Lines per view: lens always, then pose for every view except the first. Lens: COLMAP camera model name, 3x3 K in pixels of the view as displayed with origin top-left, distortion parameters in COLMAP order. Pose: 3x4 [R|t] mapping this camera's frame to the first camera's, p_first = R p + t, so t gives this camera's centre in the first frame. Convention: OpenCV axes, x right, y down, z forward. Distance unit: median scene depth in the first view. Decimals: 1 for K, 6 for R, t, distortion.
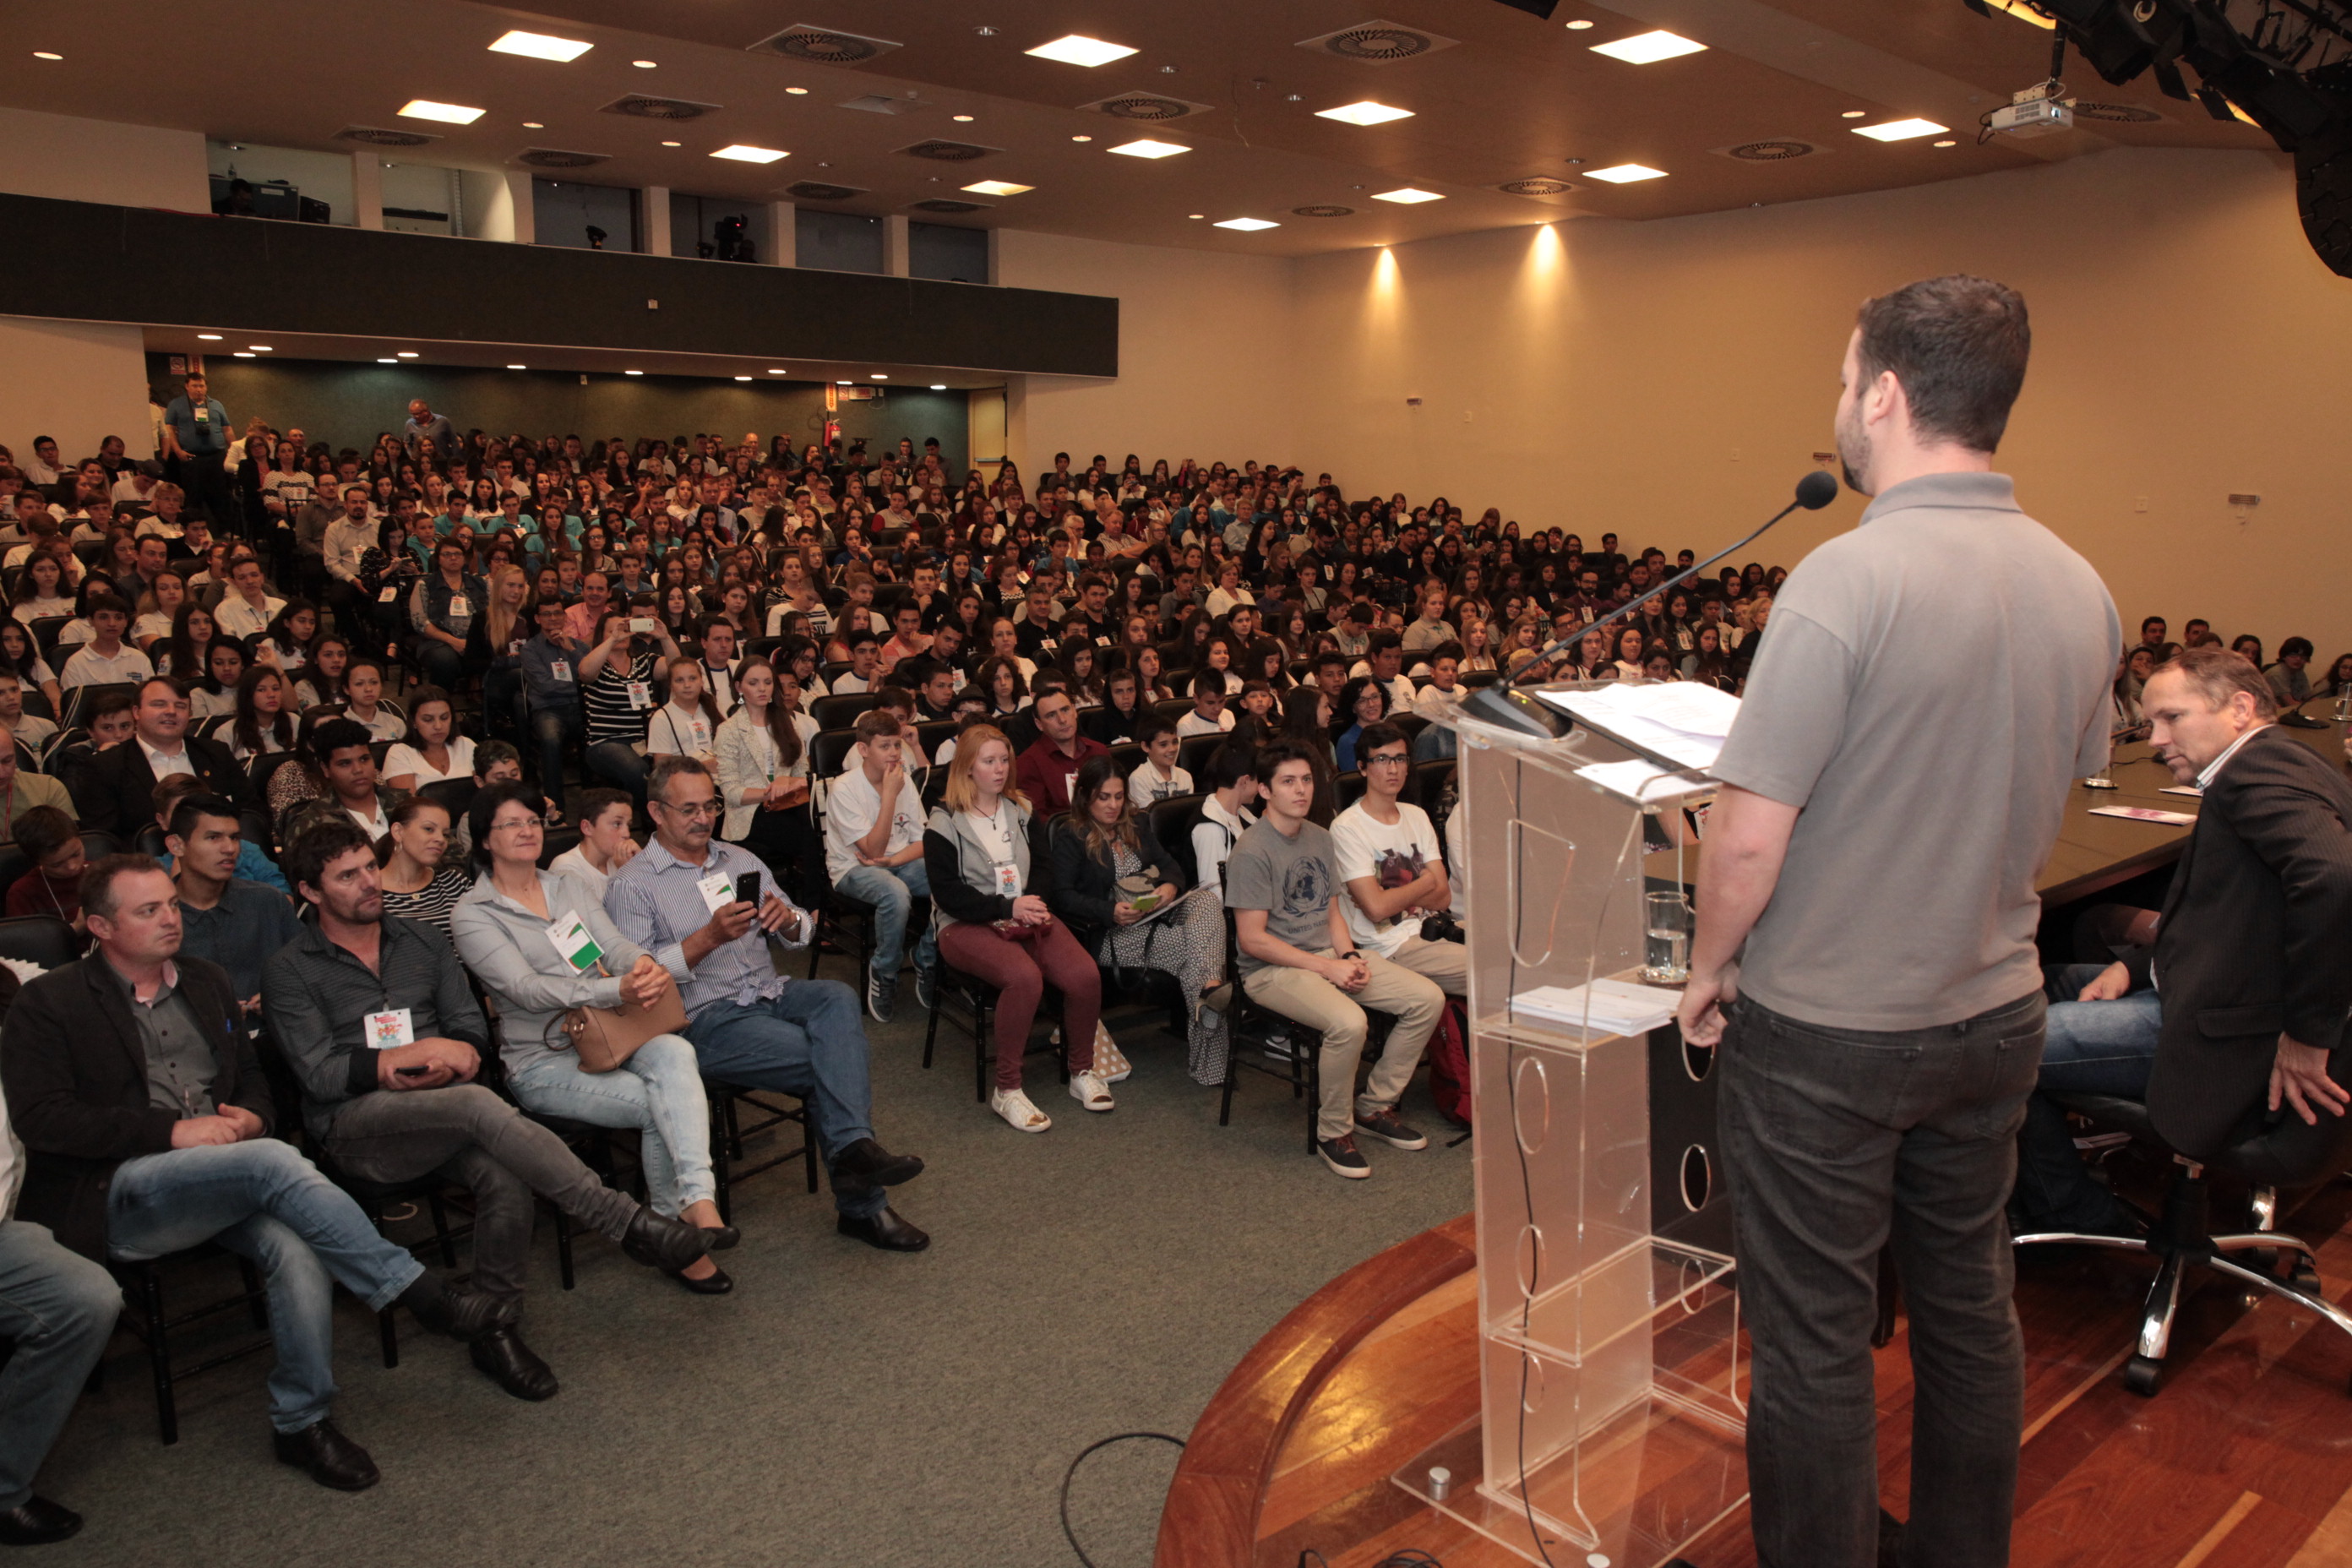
lens RADIAL K [[1620.7, 0, 1180.1], [0, 1620.7, 790.2], [0, 0, 1]] dist [-0.106703, 0.083844]
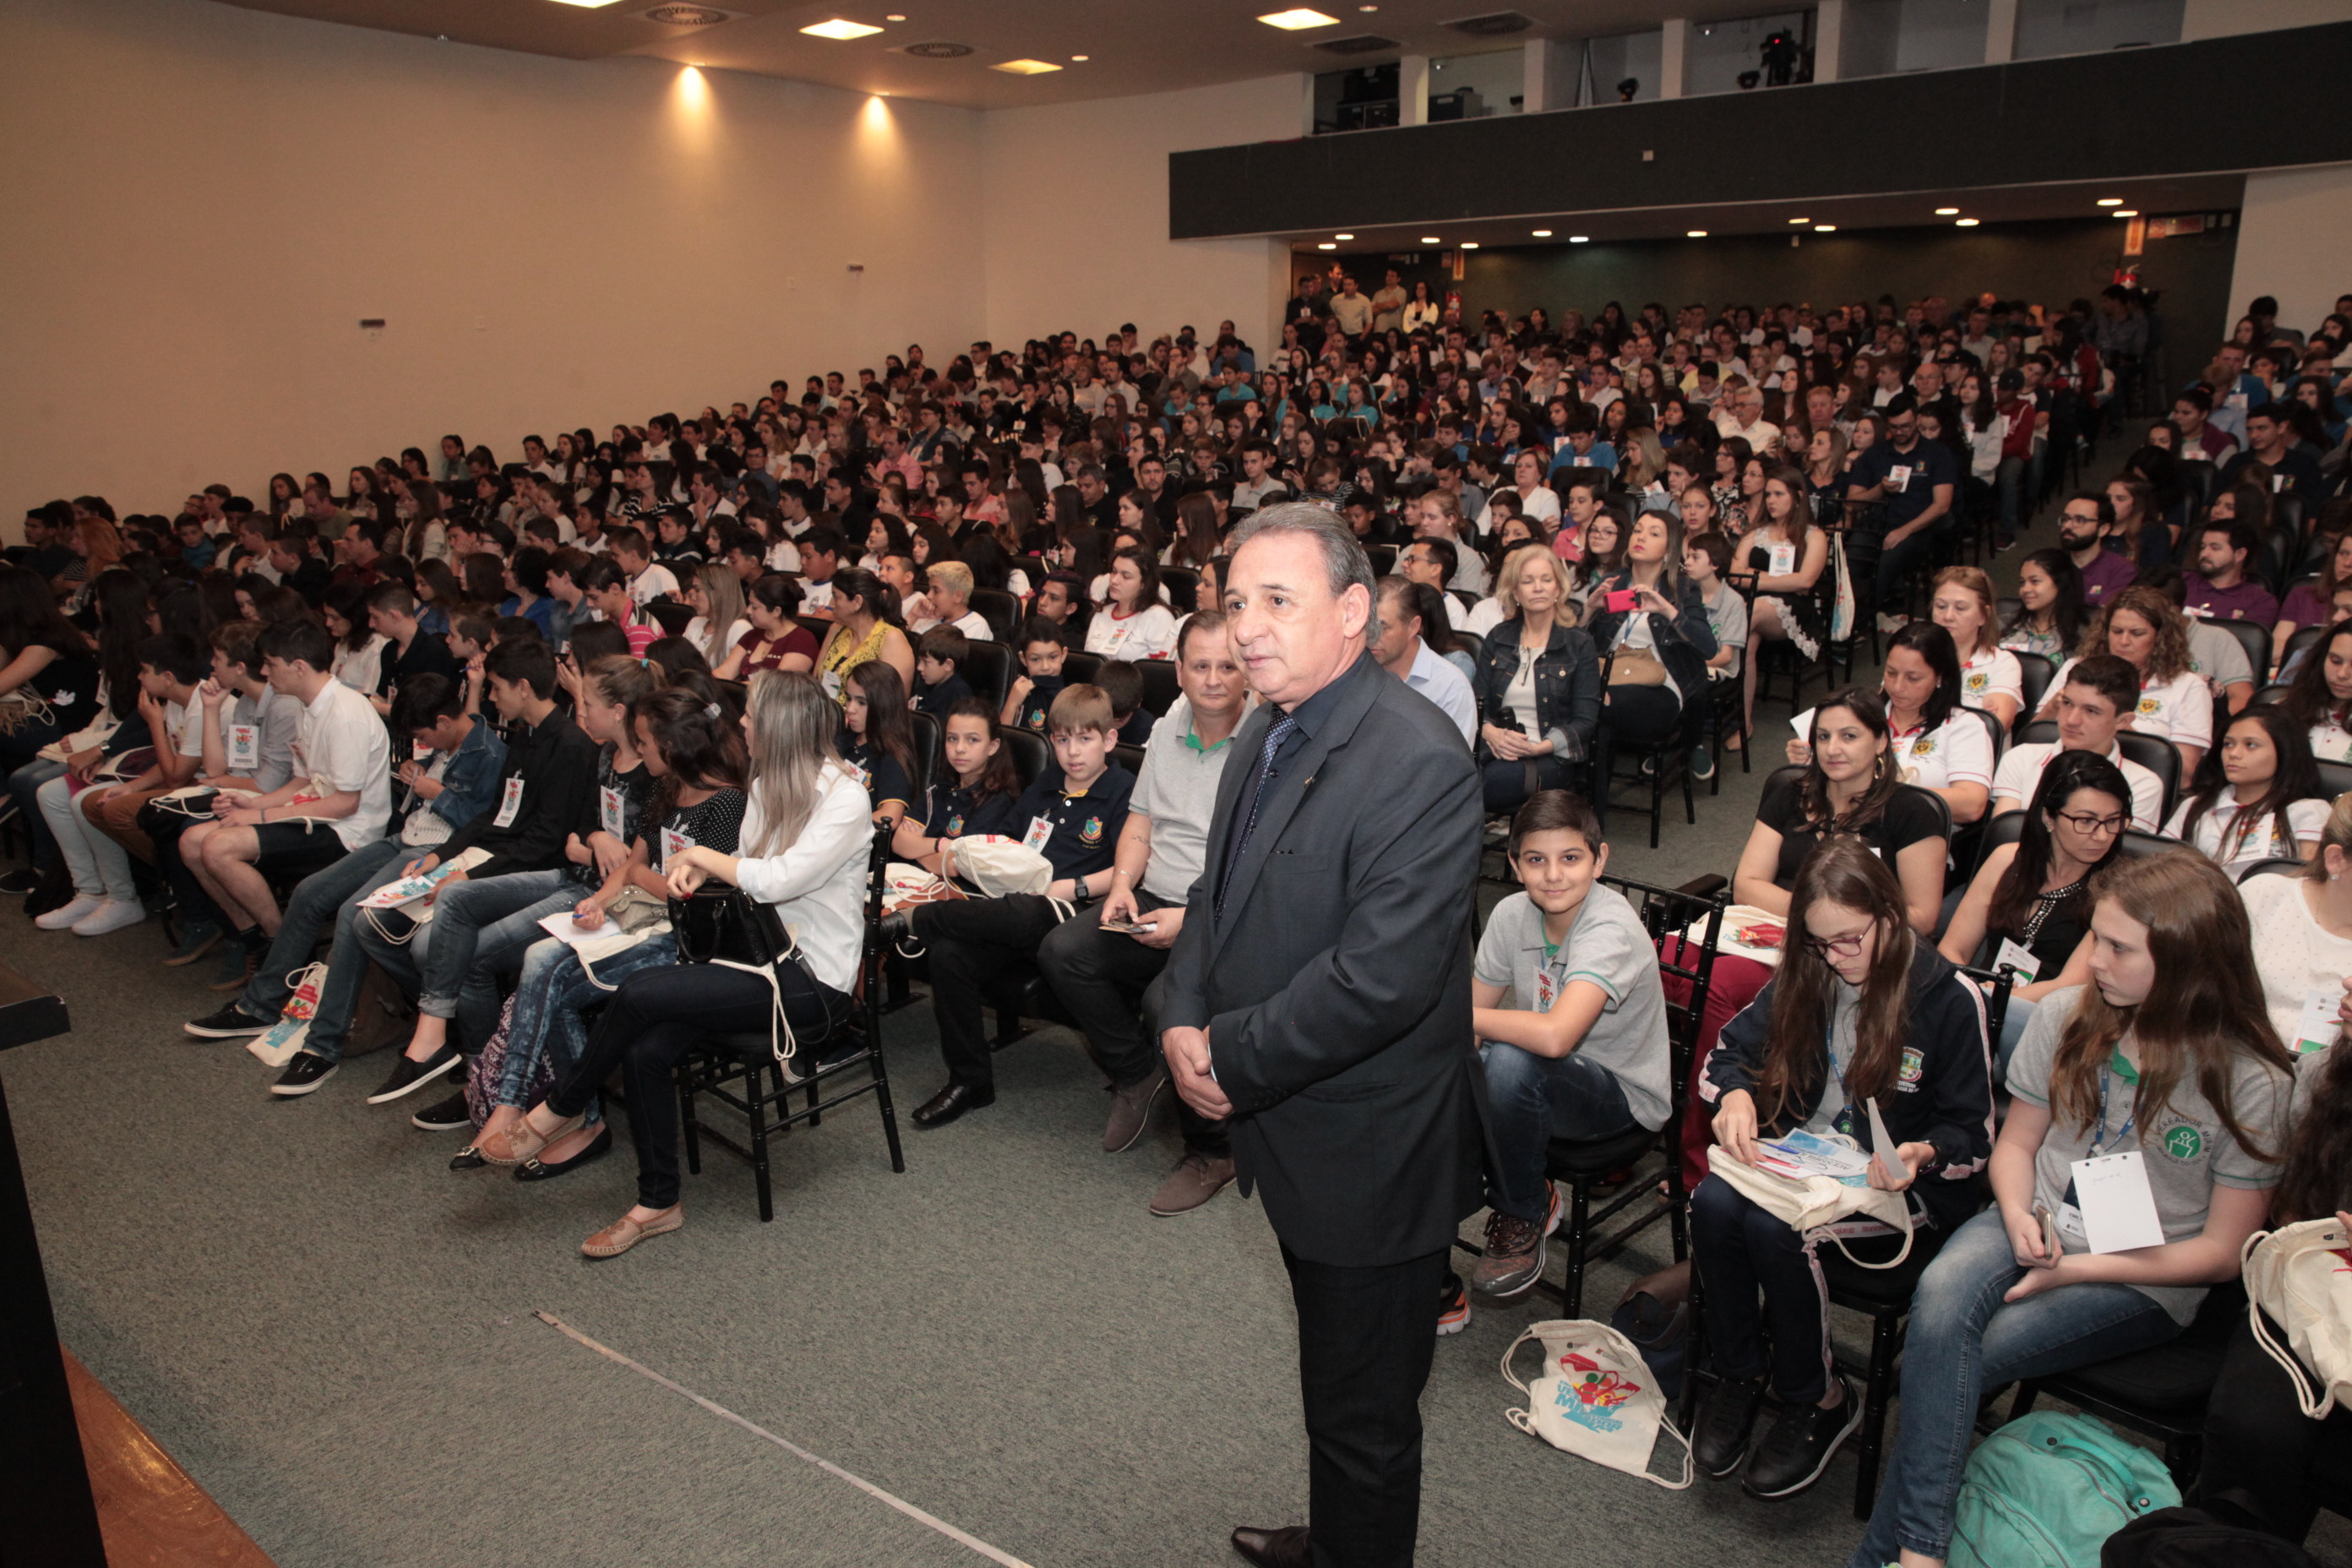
lens RADIAL K [[1599.1, 0, 1173.8], [0, 1599.1, 798.4], [0, 0, 1]] dist [-0.113242, 0.085412]
pose [[0.230621, 0.233792, -0.944540, 1.134698], [-0.164087, 0.966149, 0.199077, -0.169748], [0.959109, 0.109075, 0.261177, 1.132581]]
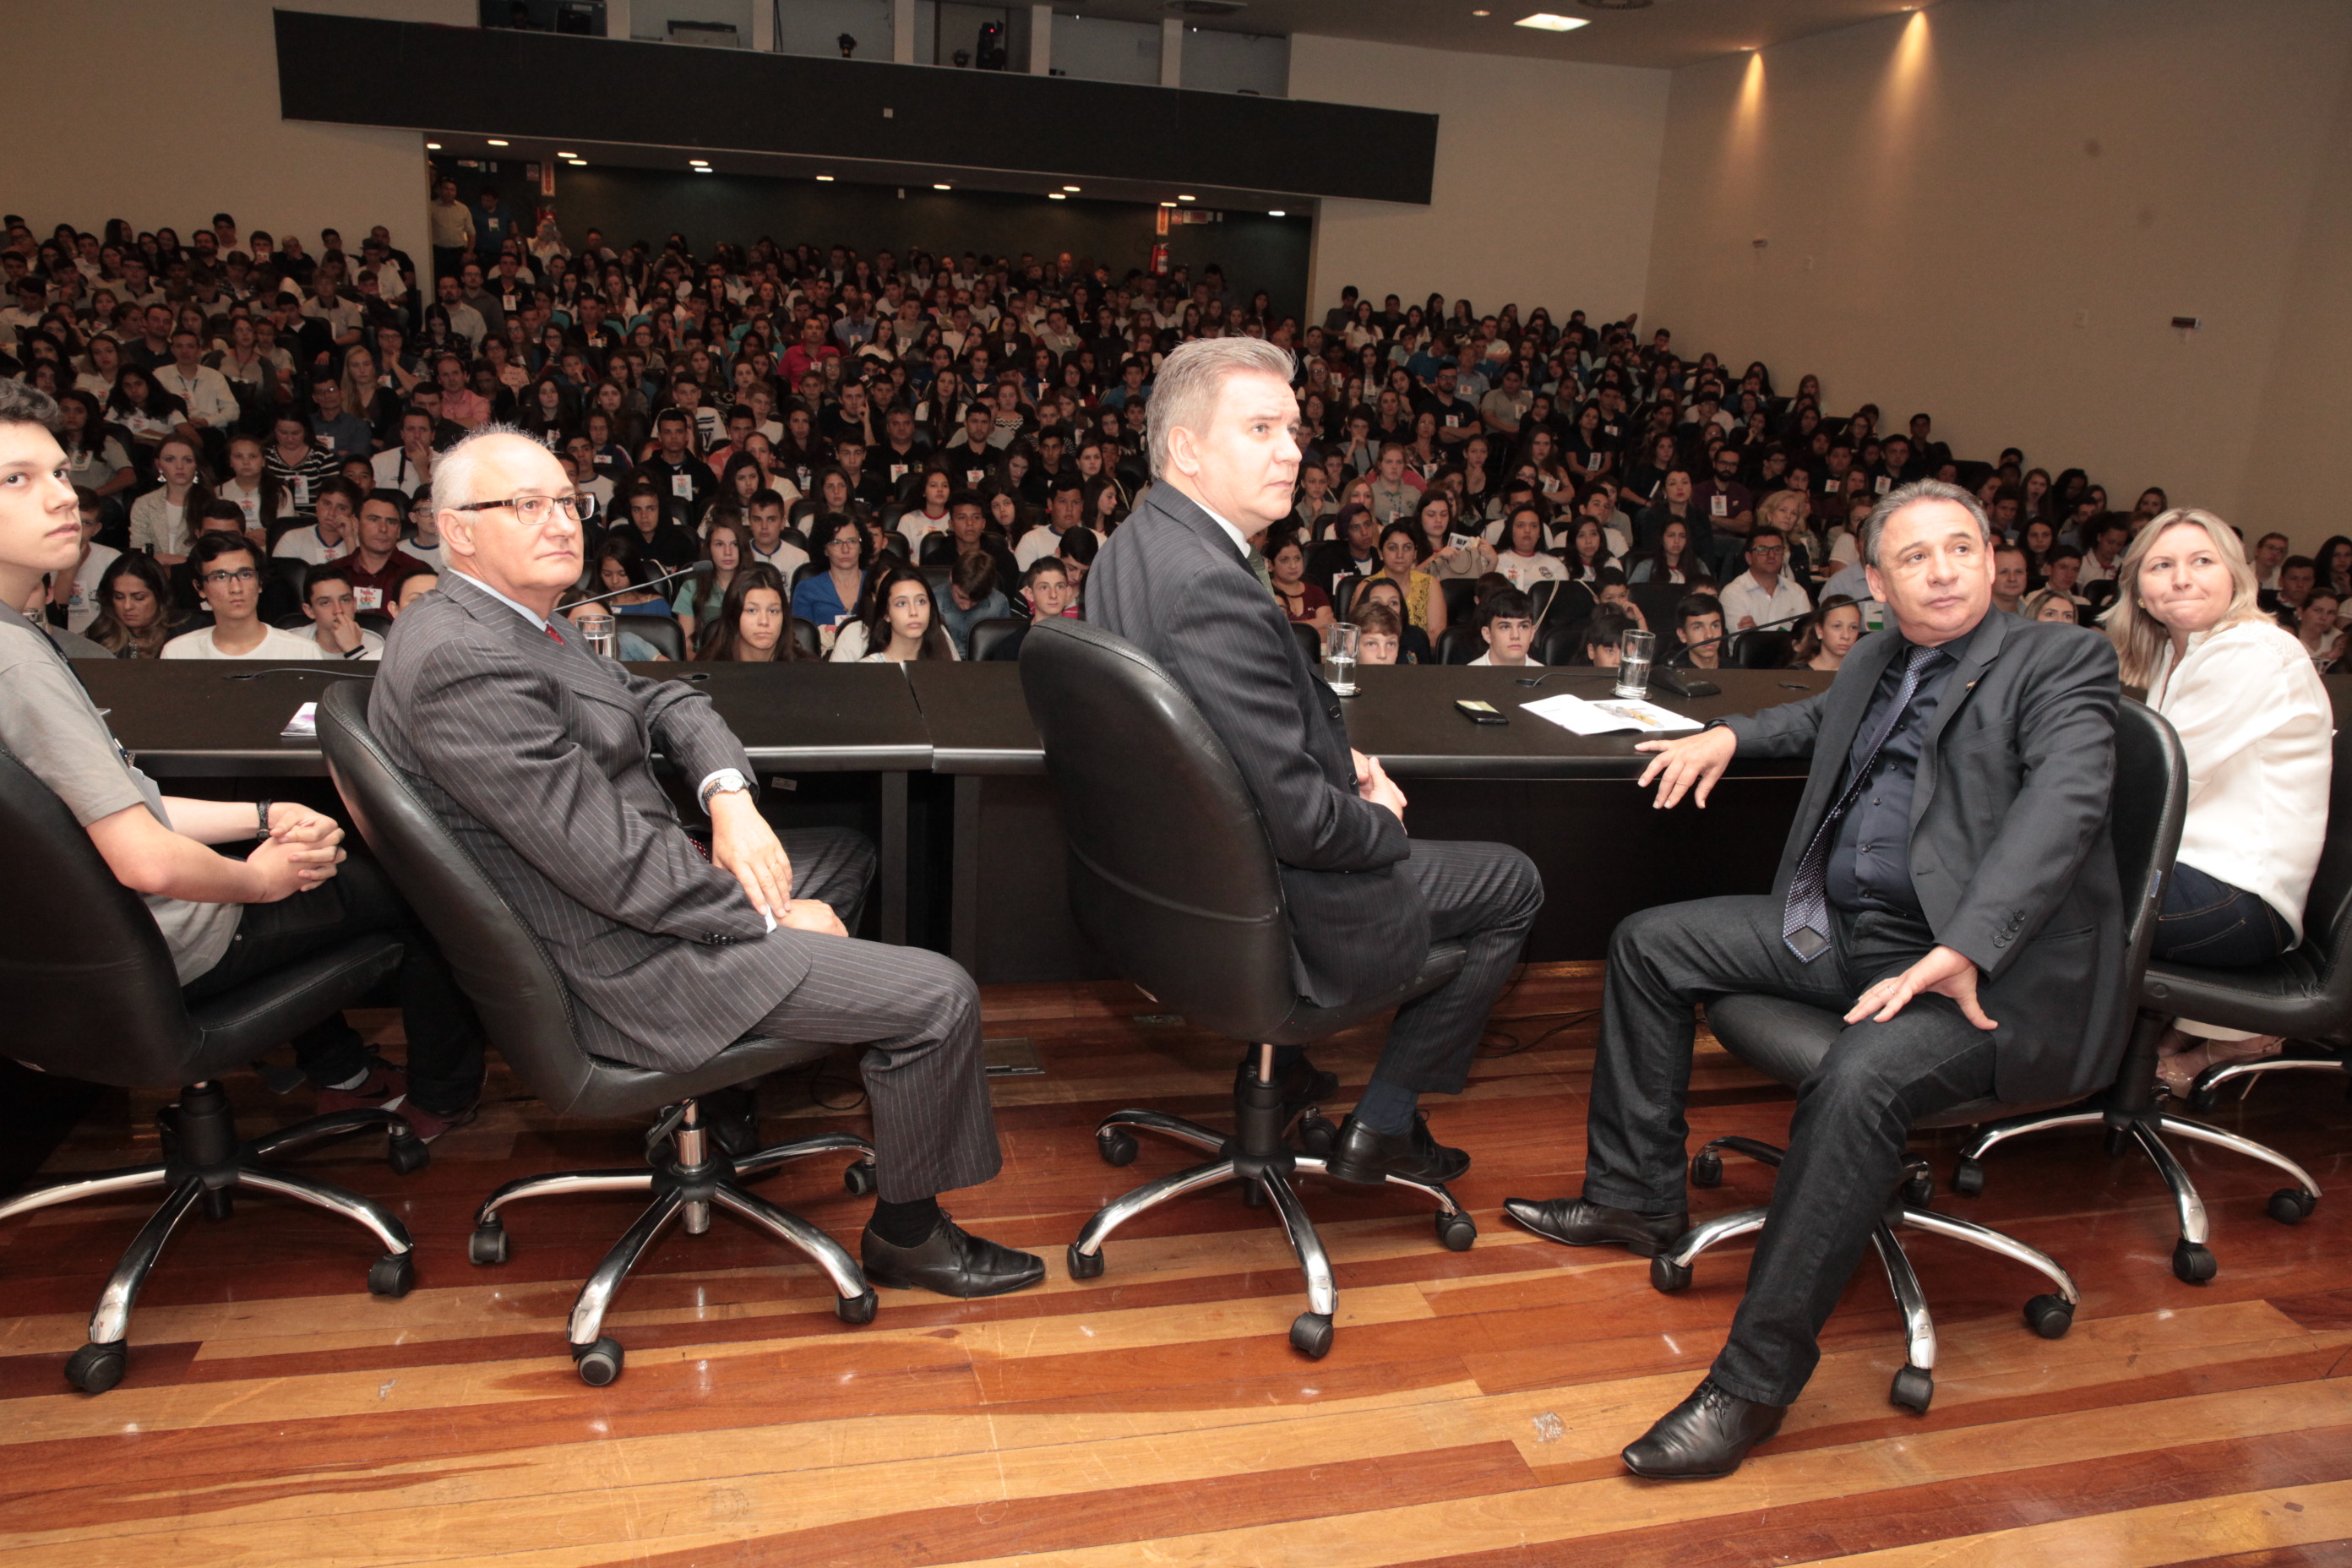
lens RADIAL K [[1620.0, 0, 1177.8], [0, 1620.0, 788.5], [0, 0, 1]] dist [-0.108084, 0.086080]
pose [[0.904589, 0.159680, -0.395249, 0.614213], [-0.125245, 0.985826, 0.111628, -0.045602], [0.407472, -0.051475, 0.911766, 0.299222]]
